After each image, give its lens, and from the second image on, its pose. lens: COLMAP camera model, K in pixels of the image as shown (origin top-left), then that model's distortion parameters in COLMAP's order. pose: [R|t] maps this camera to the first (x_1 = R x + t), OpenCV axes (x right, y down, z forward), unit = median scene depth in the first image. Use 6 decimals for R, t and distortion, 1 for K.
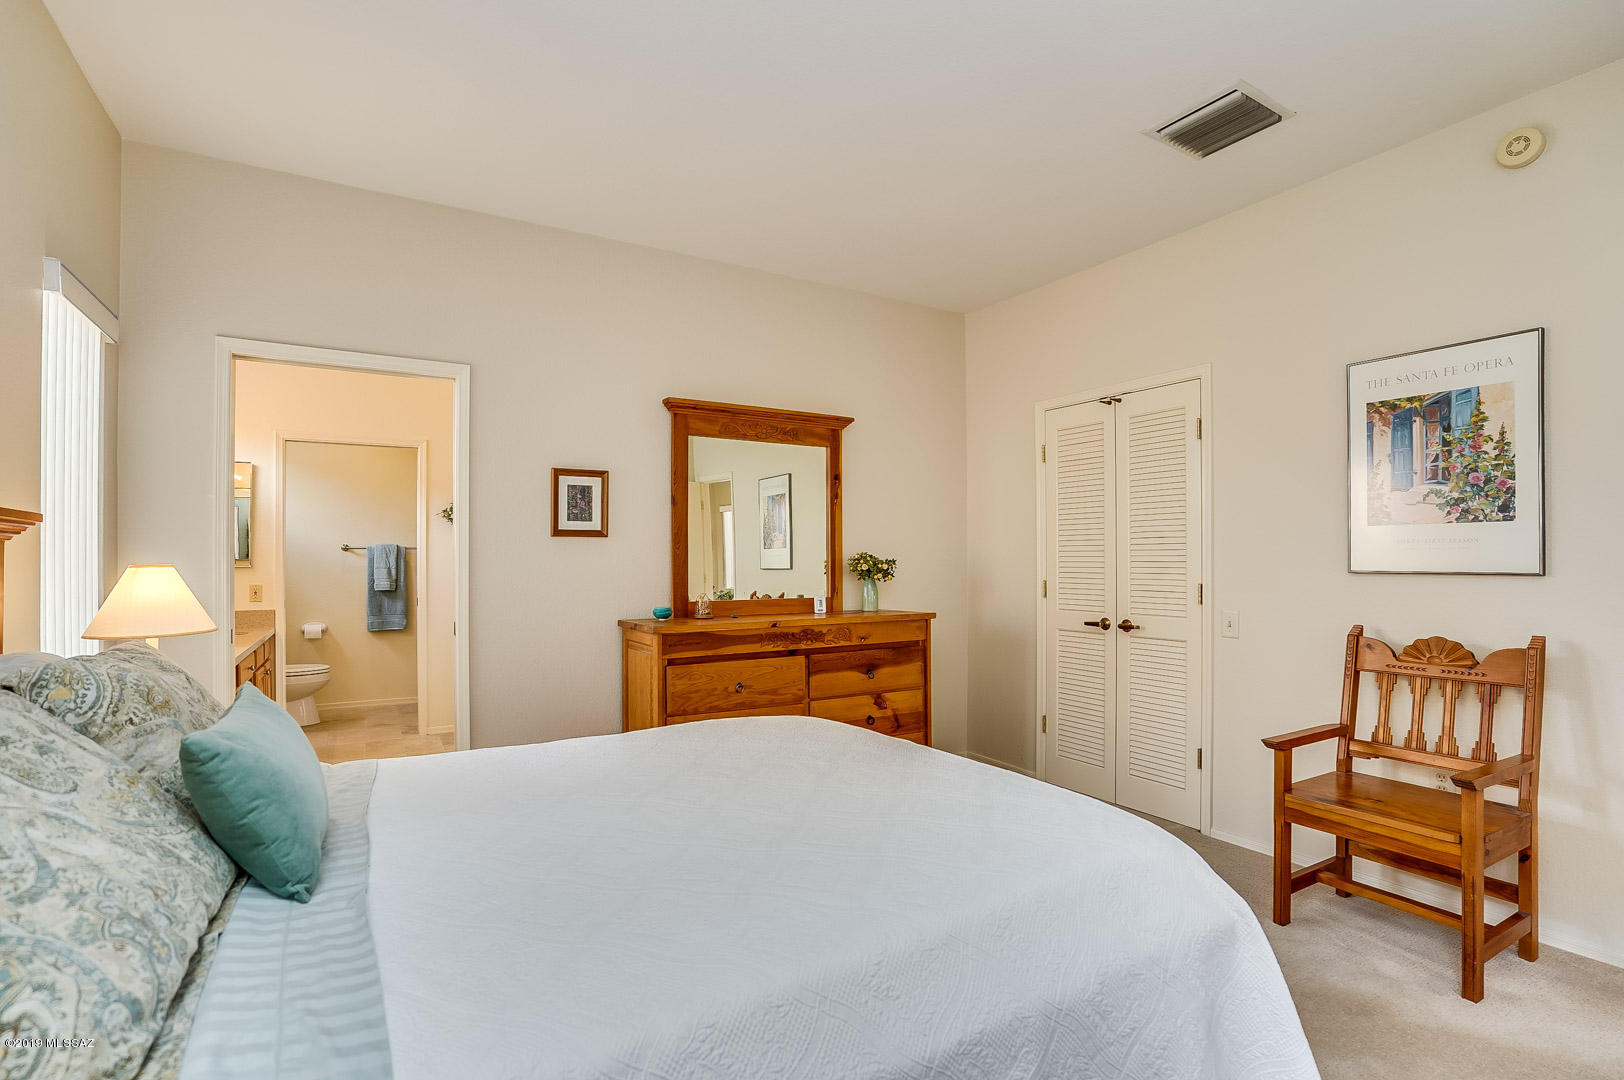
lens RADIAL K [[778.7, 0, 810.1], [0, 778.7, 547.5], [0, 0, 1]] dist [-0.034176, 0.008232]
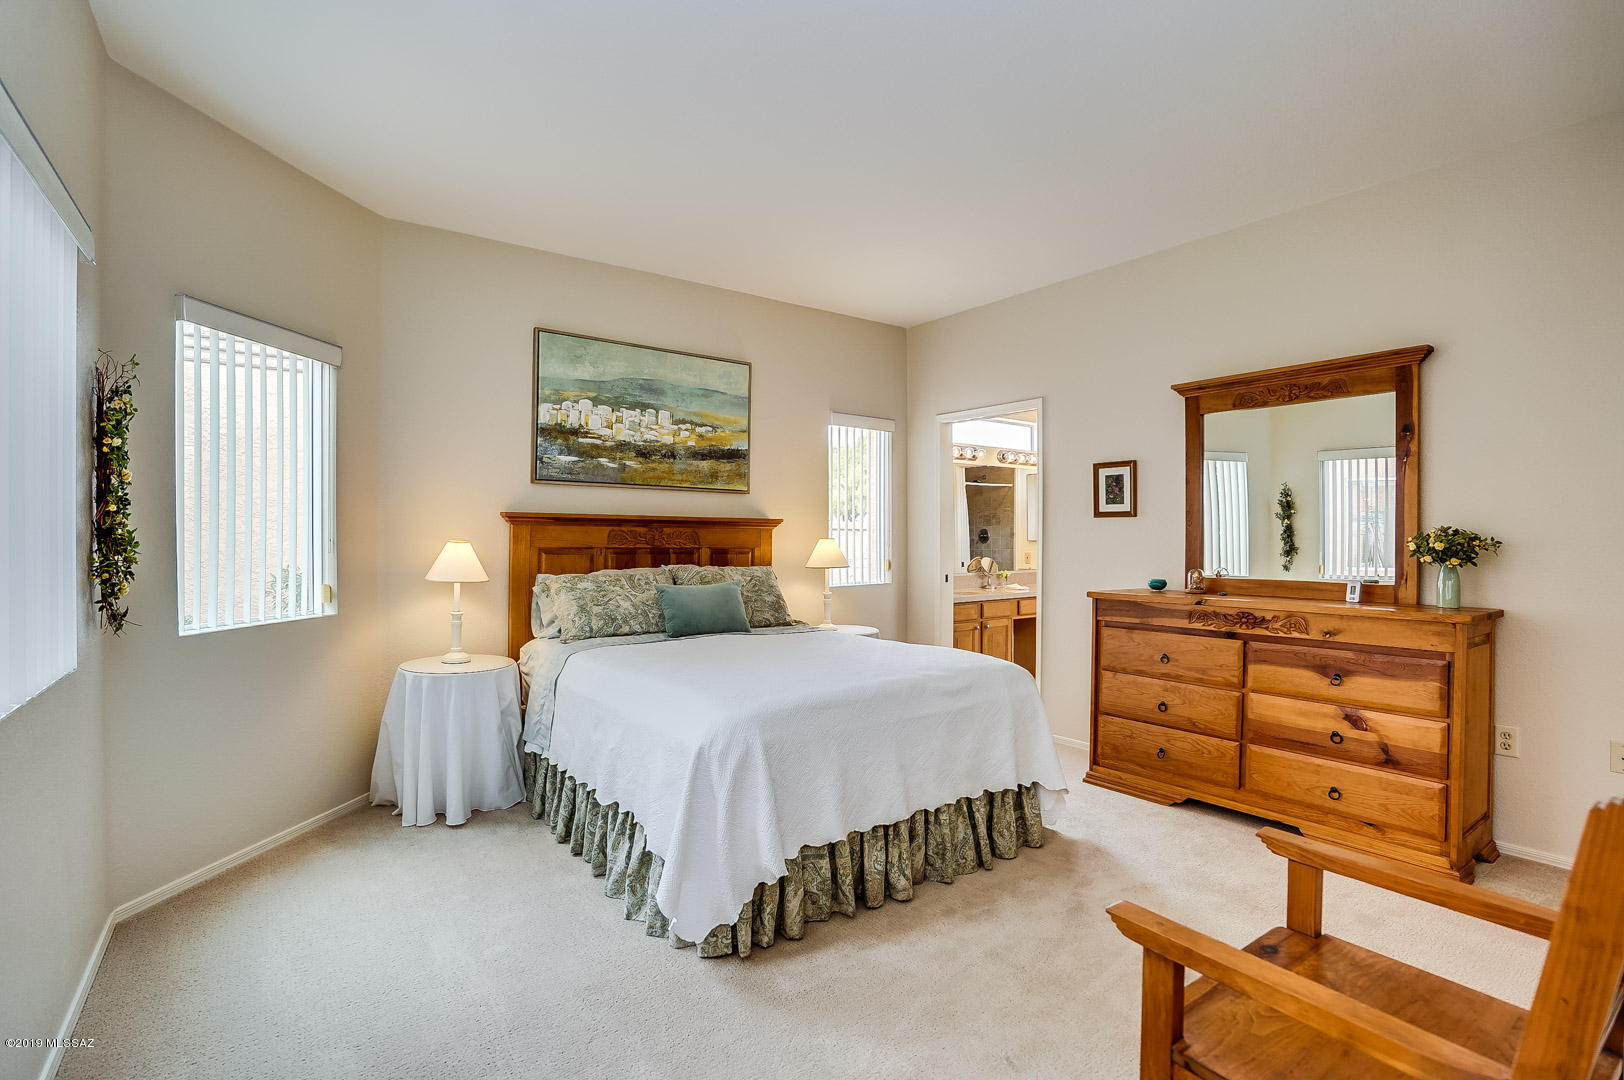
lens RADIAL K [[728.5, 0, 807.0], [0, 728.5, 540.4], [0, 0, 1]] dist [-0.002009, -0.000092]
pose [[0.121508, 0.006319, -0.992570, 0.766484], [0.009140, 0.999930, 0.007484, 0.009434], [0.992548, -0.009981, 0.121441, 0.379506]]
